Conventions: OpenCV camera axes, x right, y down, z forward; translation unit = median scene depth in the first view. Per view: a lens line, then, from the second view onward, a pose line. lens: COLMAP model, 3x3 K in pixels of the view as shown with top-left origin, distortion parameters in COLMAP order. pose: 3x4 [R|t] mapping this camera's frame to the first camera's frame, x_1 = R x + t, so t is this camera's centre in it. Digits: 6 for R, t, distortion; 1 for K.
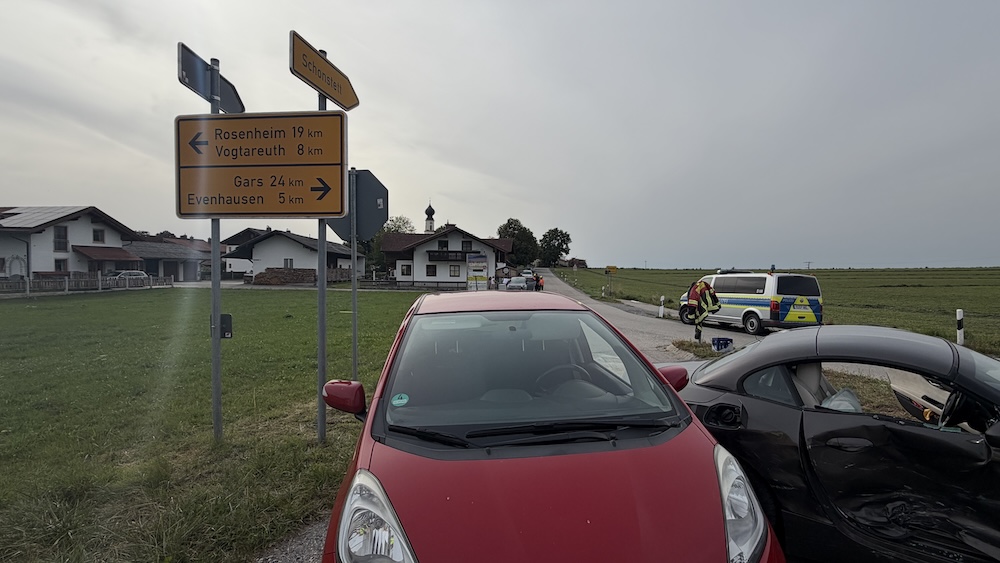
lens RADIAL K [[467.3, 0, 498.9], [0, 467.3, 282.8], [0, 0, 1]] dist [-0.000227, -0.000895]
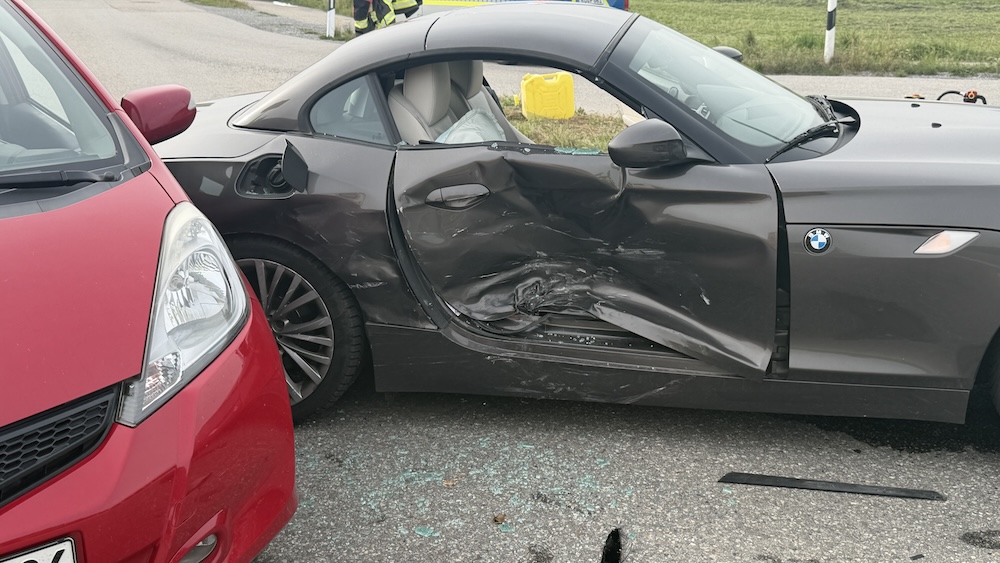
lens RADIAL K [[1121.9, 0, 499.9], [0, 1121.9, 283.8], [0, 0, 1]] dist [0.091457, 0.000000]
pose [[0.906423, -0.128641, 0.402304, 0.211732], [0.015775, 0.962136, 0.272112, 0.066256], [-0.422076, -0.240302, 0.874132, -0.293543]]
